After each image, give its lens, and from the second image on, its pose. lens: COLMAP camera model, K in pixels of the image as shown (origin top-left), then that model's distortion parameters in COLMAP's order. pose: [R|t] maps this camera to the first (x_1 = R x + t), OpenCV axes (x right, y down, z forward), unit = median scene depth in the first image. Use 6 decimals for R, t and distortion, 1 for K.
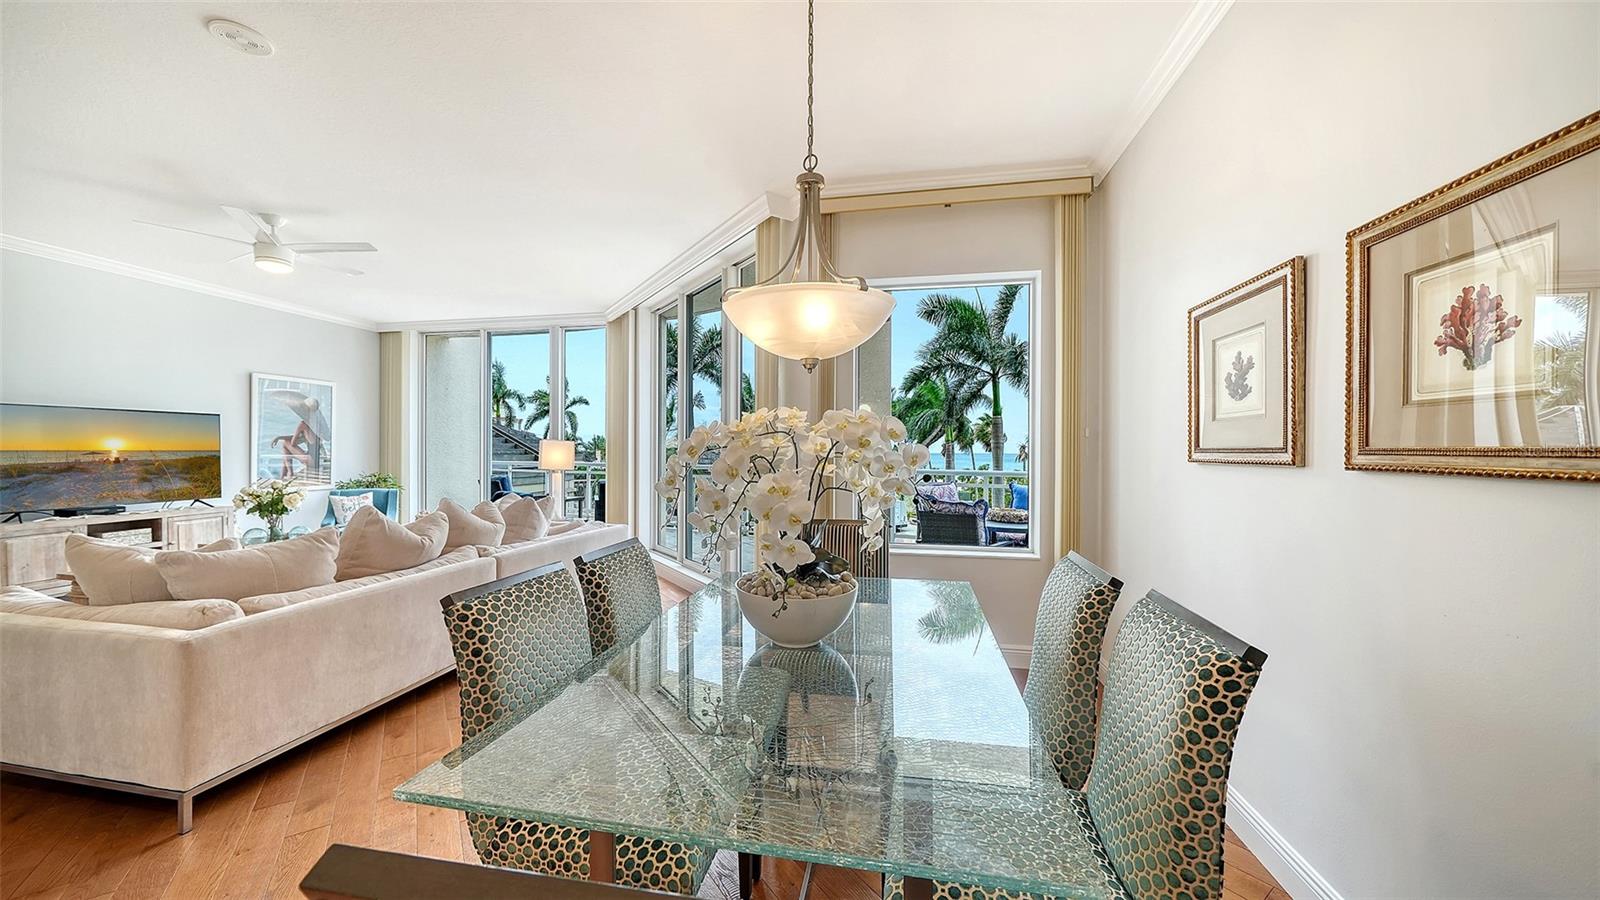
lens RADIAL K [[555.0, 0, 800.0], [0, 555.0, 450.0], [0, 0, 1]] dist [0.002522, 0.000078]
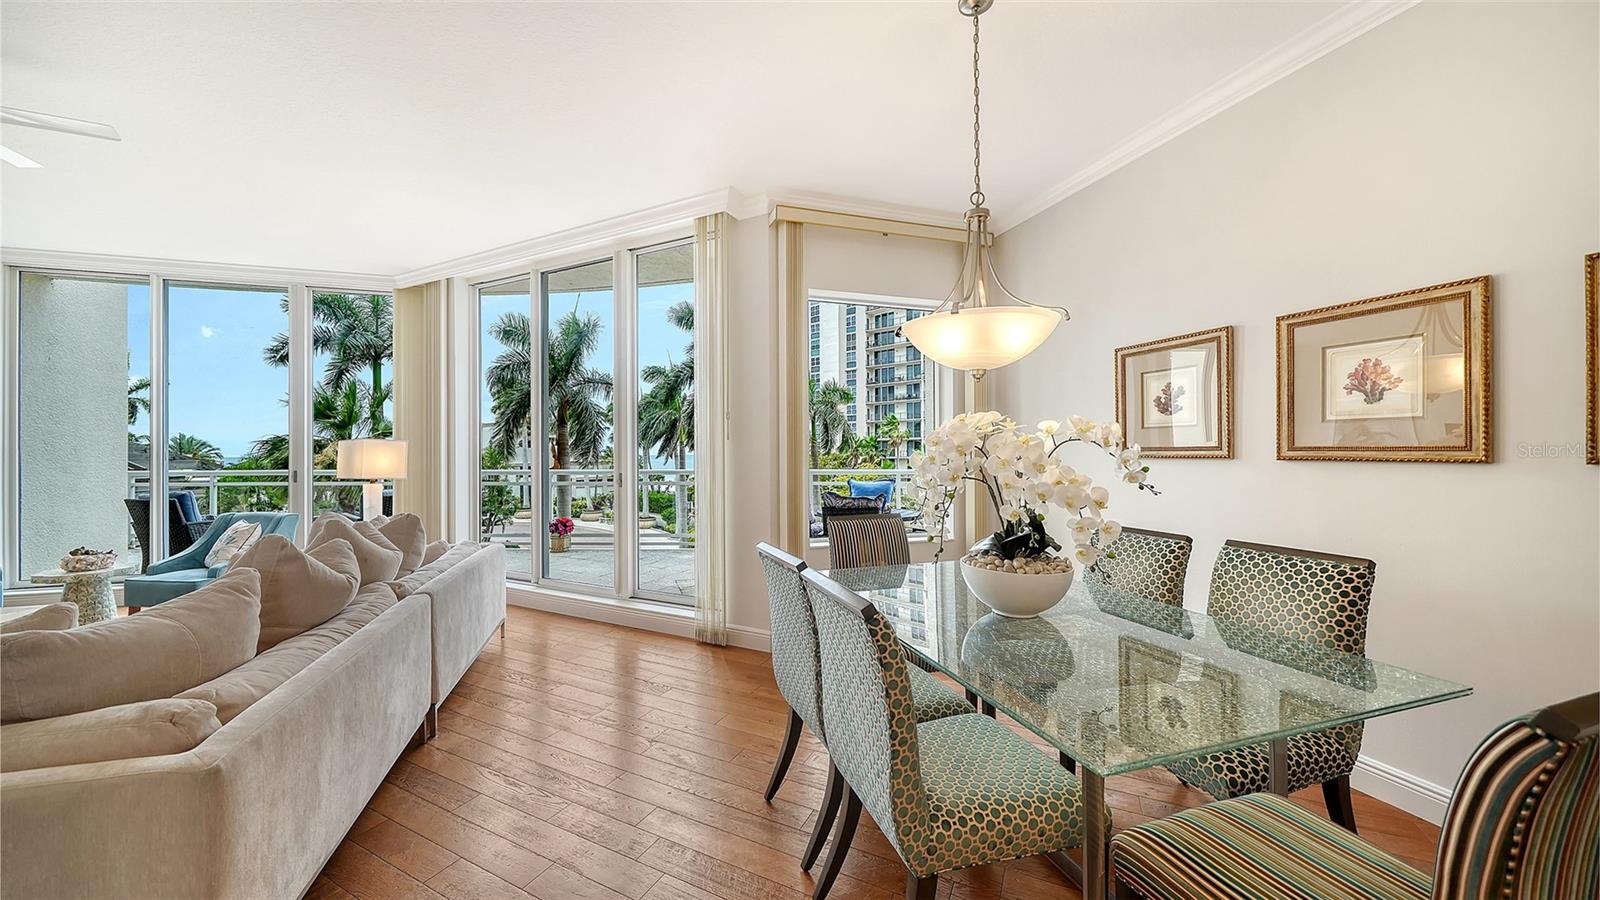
lens RADIAL K [[569.4, 0, 768.9], [0, 569.4, 453.2], [0, 0, 1]] dist [0.002033, 0.000026]
pose [[0.884193, -0.006024, 0.467083, -0.387303], [0.005144, 0.999982, 0.003158, 0.000837], [-0.467094, -0.000389, 0.884208, 0.068494]]
